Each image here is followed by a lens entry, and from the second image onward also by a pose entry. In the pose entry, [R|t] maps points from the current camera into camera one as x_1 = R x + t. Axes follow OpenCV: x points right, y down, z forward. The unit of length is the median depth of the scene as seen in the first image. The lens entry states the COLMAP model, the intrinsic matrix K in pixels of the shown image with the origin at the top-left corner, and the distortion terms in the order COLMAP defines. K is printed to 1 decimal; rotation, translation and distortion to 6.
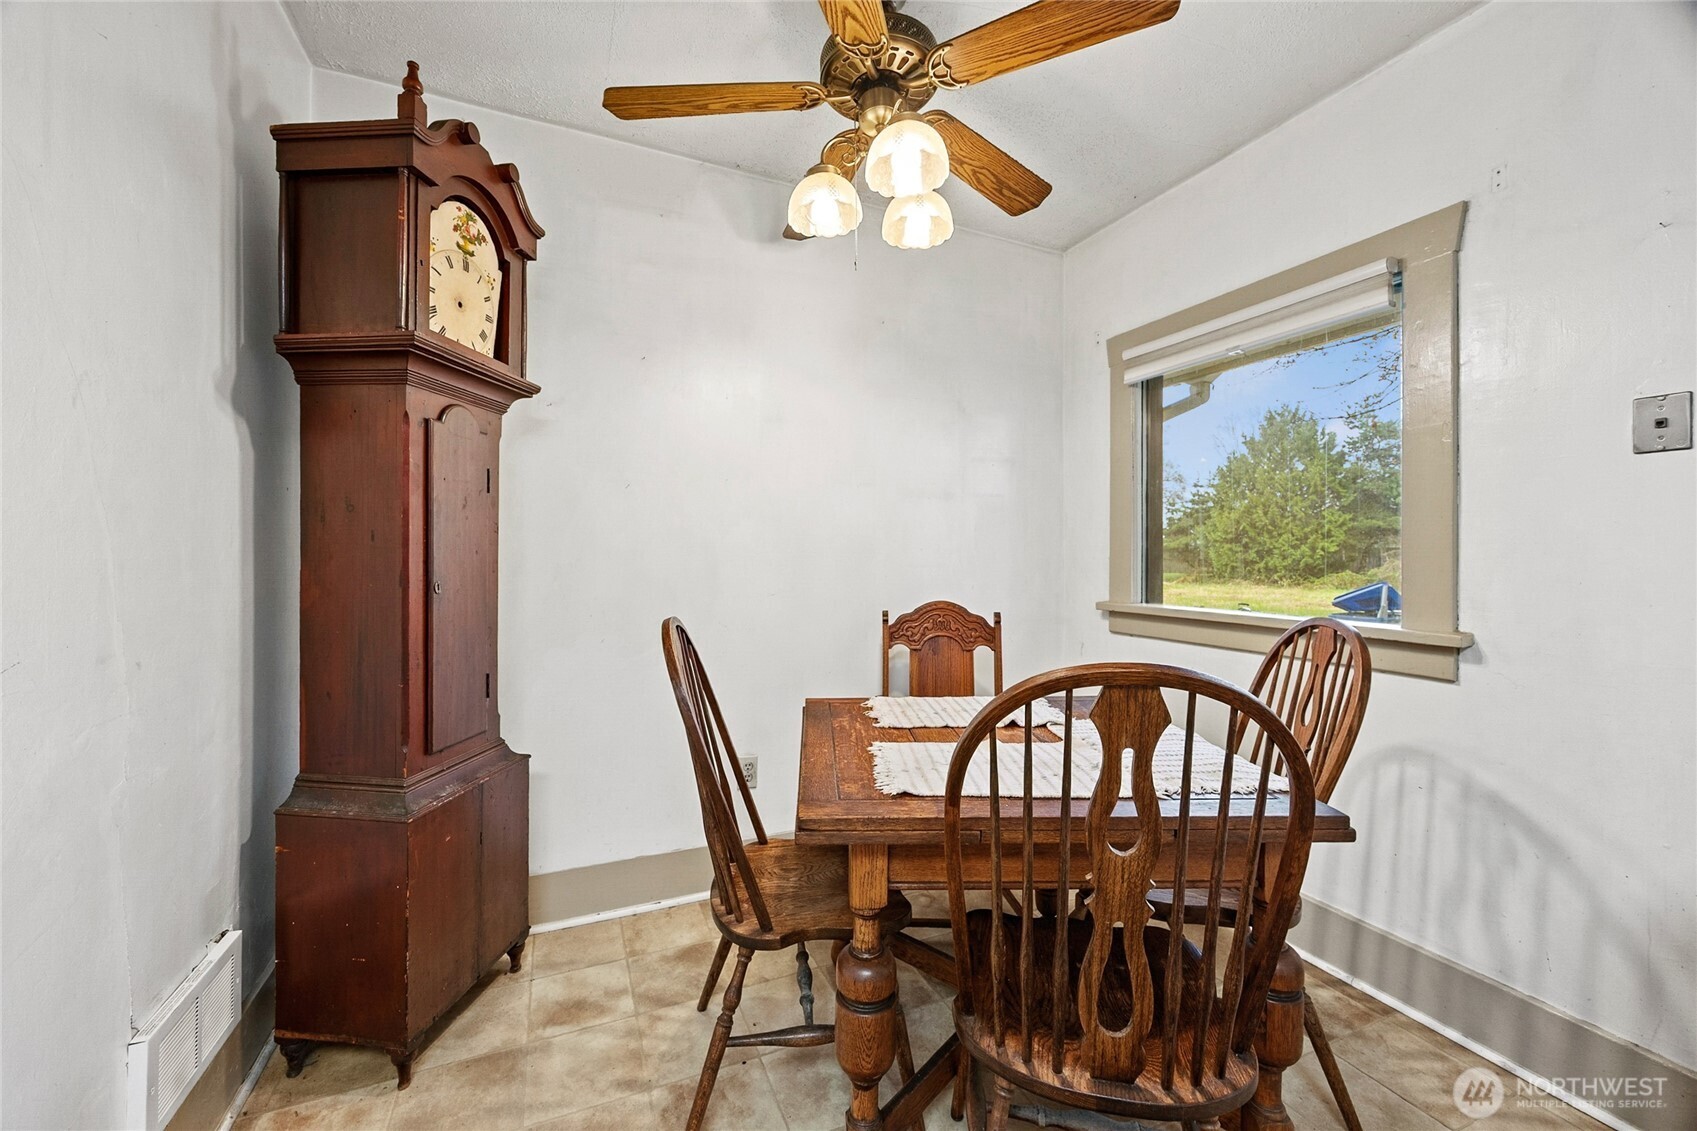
lens RADIAL K [[647.8, 0, 842.4], [0, 647.8, 555.8], [0, 0, 1]] dist [-0.002313, -0.000501]
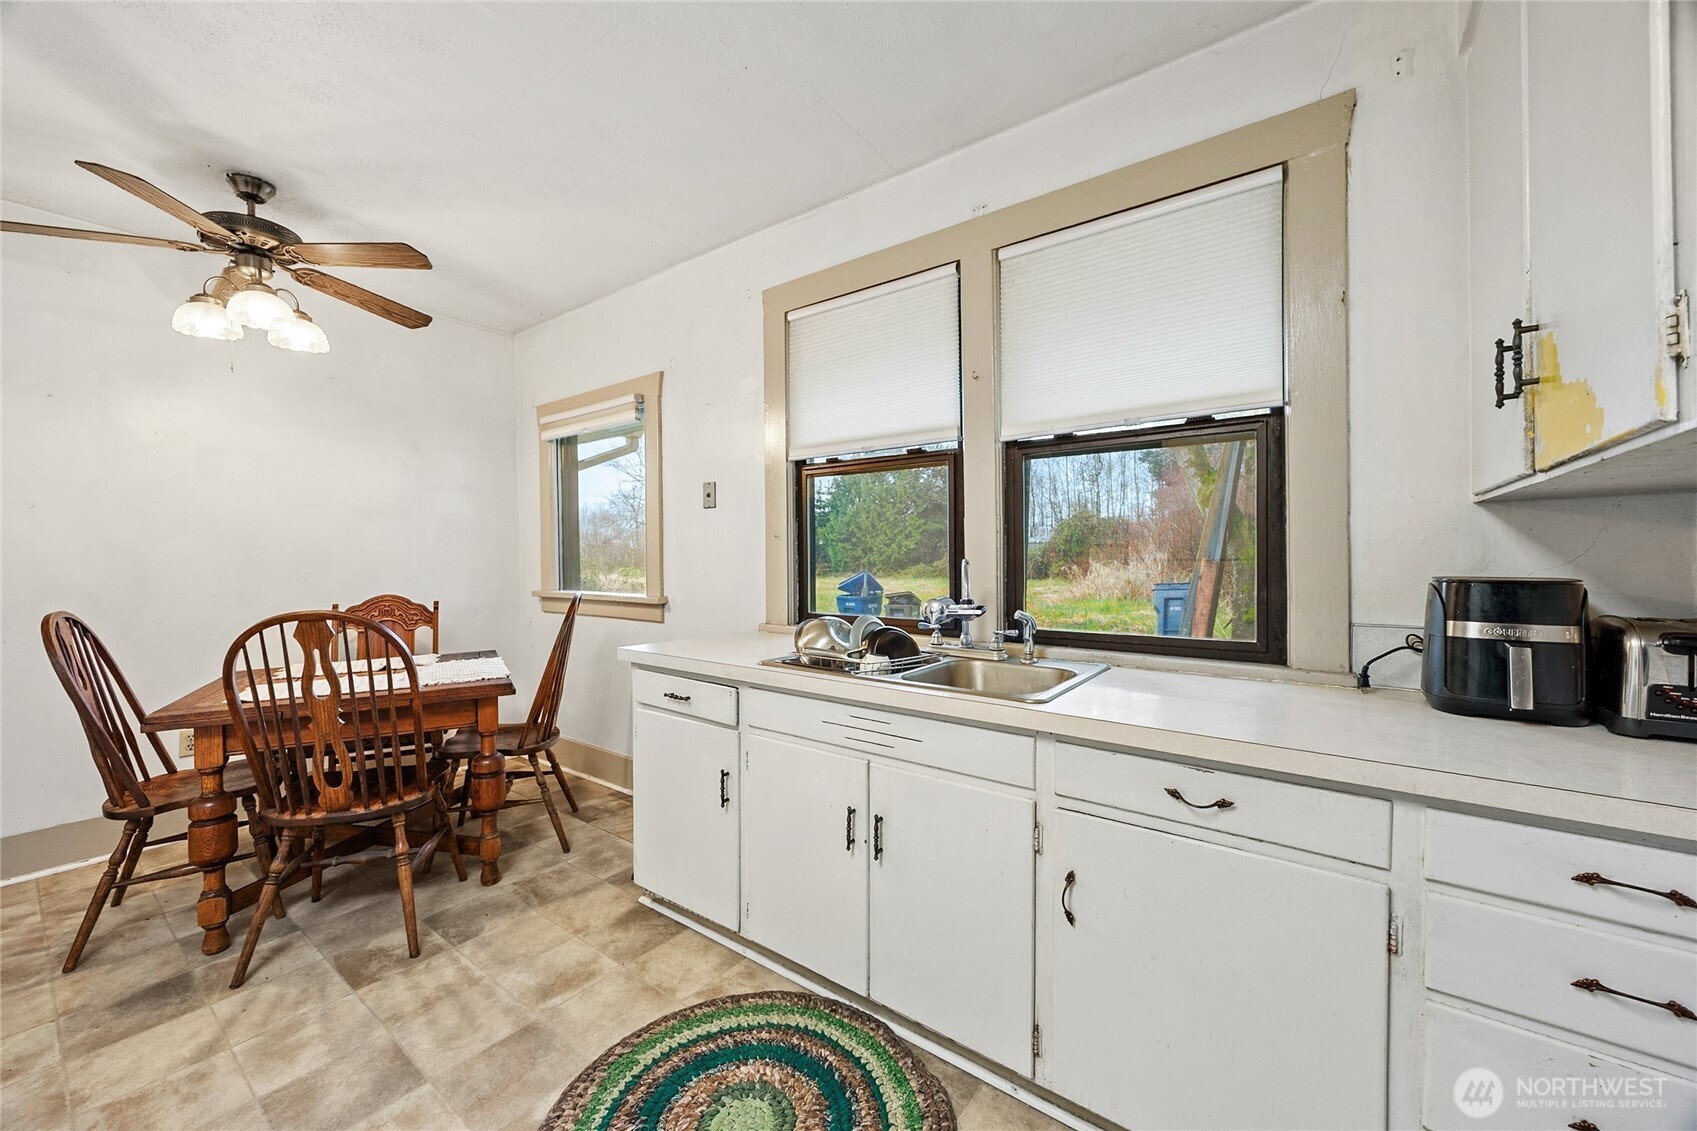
lens RADIAL K [[647.8, 0, 849.8], [0, 647.8, 564.8], [0, 0, 1]] dist [-0.002313, -0.000501]
pose [[0.871417, -0.023530, 0.489978, 0.335552], [0.016624, 0.999692, 0.018443, -0.000973], [-0.490261, -0.007926, 0.871540, -0.642877]]
